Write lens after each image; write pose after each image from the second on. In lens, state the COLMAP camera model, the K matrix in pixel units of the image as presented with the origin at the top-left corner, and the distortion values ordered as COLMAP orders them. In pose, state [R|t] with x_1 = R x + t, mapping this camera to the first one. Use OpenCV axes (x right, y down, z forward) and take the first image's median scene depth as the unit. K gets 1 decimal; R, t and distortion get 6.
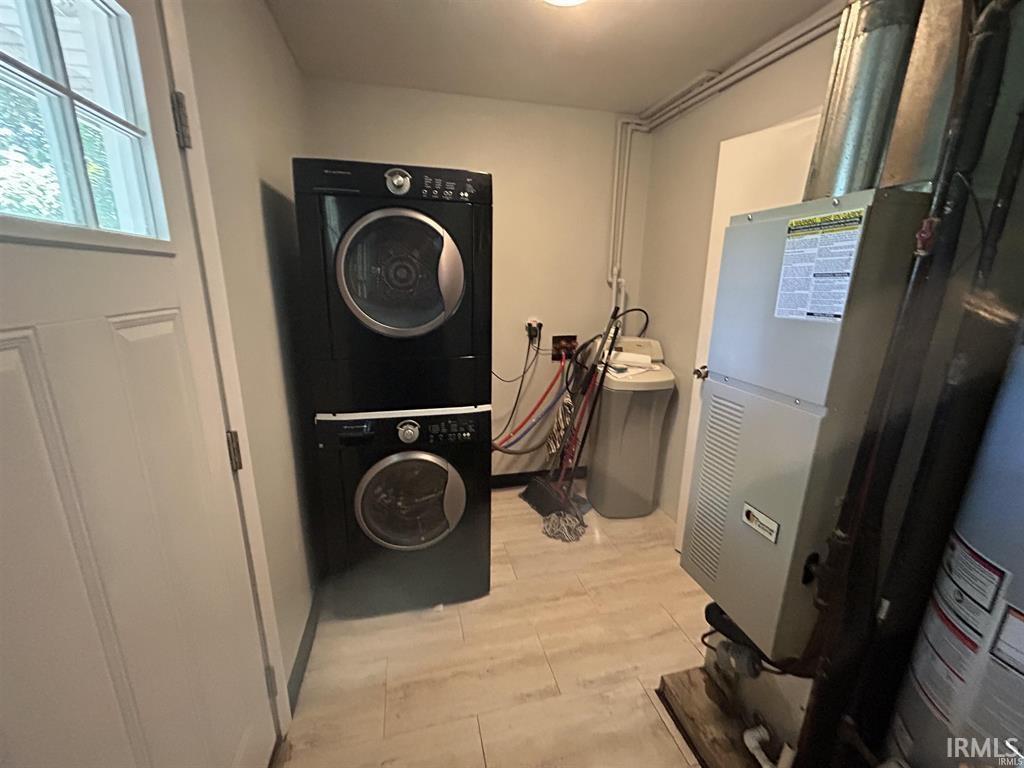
lens RADIAL K [[412.4, 0, 513.1], [0, 412.4, 386.9], [0, 0, 1]] dist [-0.001519, -0.000261]
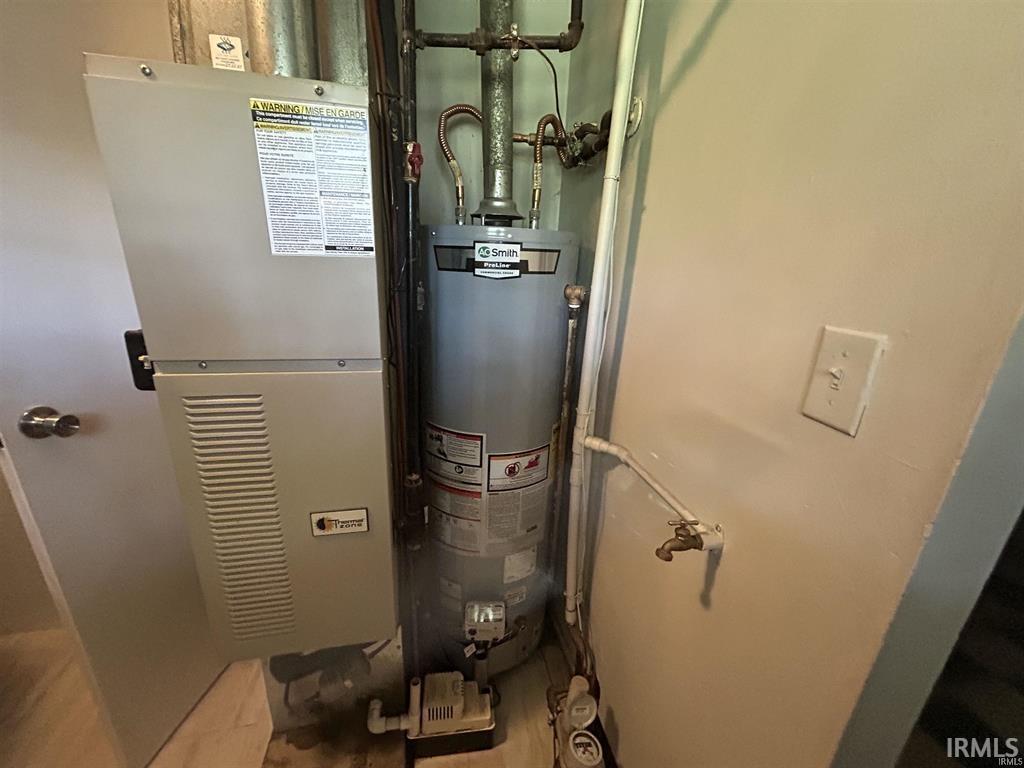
lens RADIAL K [[412.4, 0, 510.6], [0, 412.4, 384.2], [0, 0, 1]] dist [-0.001519, -0.000261]
pose [[0.046149, -0.320760, 0.946036, -0.060553], [0.214728, 0.928091, 0.304201, -0.106599], [-0.975583, 0.189102, 0.111707, 0.656746]]
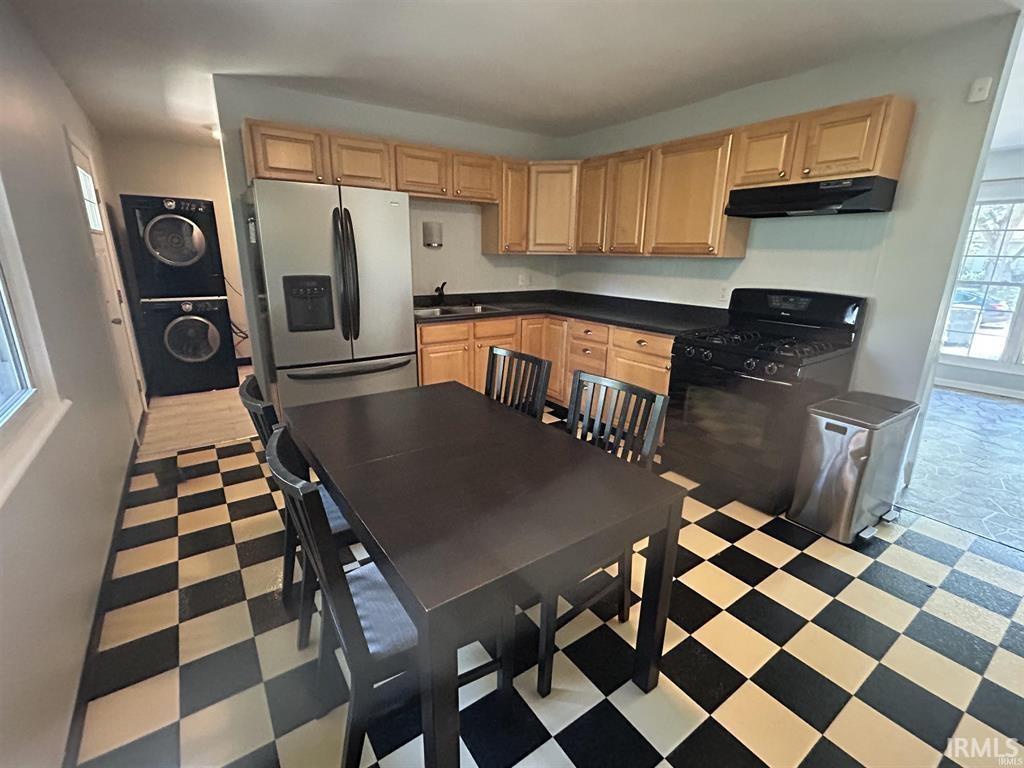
lens RADIAL K [[459.0, 0, 509.1], [0, 459.0, 381.6], [0, 0, 1]] dist [0.000174, 0.000202]
pose [[0.933940, -0.103592, 0.342090, 0.445175], [0.094641, 0.994591, 0.042805, 0.501643], [-0.344674, -0.007602, 0.938692, -1.785518]]
